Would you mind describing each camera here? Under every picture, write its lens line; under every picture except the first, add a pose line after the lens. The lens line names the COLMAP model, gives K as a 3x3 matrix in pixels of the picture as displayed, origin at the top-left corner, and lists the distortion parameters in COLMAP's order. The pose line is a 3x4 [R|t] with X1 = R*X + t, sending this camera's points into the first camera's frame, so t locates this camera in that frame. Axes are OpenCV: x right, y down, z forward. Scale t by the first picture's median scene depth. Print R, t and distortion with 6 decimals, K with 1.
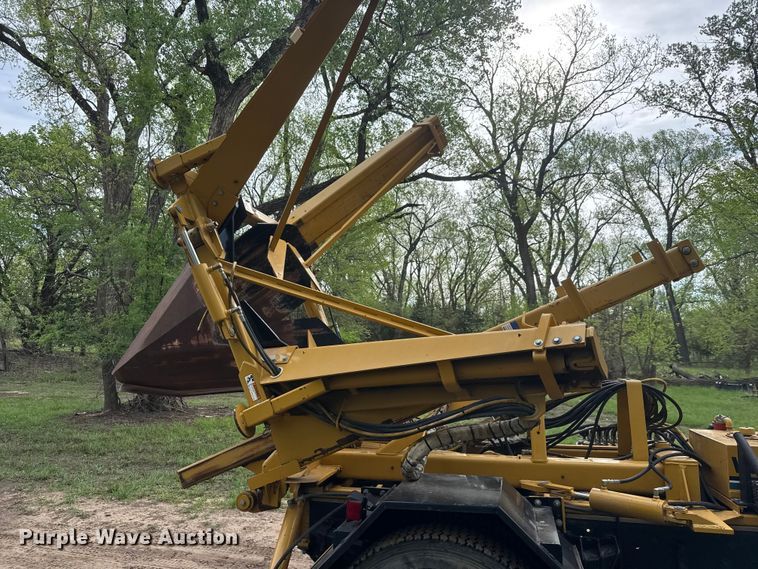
lens RADIAL K [[535.0, 0, 381.2], [0, 535.0, 289.3], [0, 0, 1]] dist [0.047620, -0.061203]
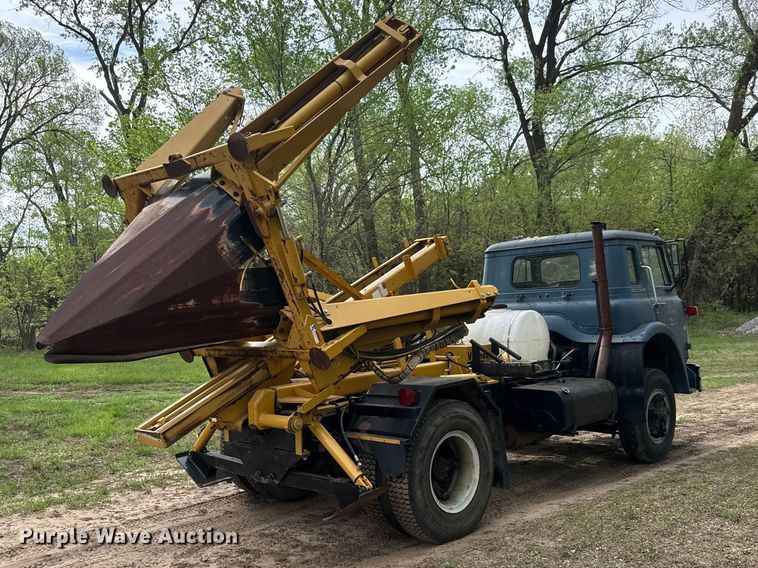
lens RADIAL K [[722.4, 0, 378.5], [0, 722.4, 289.4], [0, 0, 1]] dist [0.011498, 0.000000]
pose [[0.505074, -0.008072, 0.863038, -0.126142], [-0.063996, 0.996853, 0.046776, -0.001217], [-0.860700, -0.078857, 0.502968, 0.000216]]
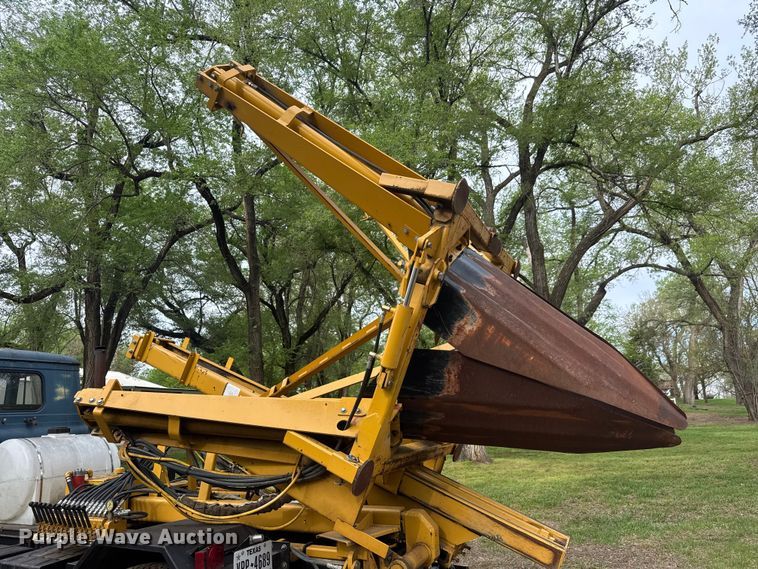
lens RADIAL K [[535.0, 0, 376.8], [0, 535.0, 276.7], [0, 0, 1]] dist [0.047620, -0.061203]
pose [[-0.982827, 0.077146, 0.167628, -0.023058], [0.009674, 0.928707, -0.370688, 0.025979], [-0.184274, -0.362701, -0.913505, 0.192738]]
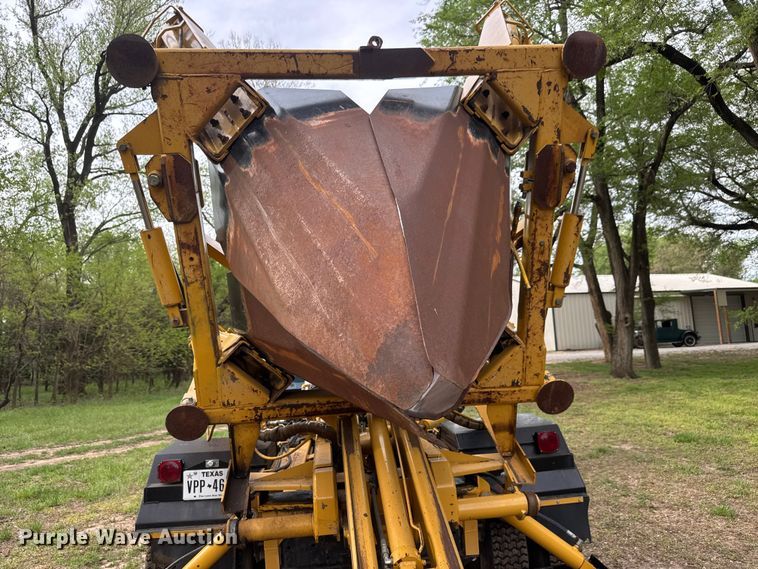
lens RADIAL K [[535.0, 0, 374.4], [0, 535.0, 287.5], [0, 0, 1]] dist [0.047620, -0.061203]
pose [[-0.320650, 0.121045, 0.939432, -0.076986], [-0.066896, 0.986430, -0.149934, 0.016448], [-0.944833, -0.110921, -0.308201, 0.120703]]
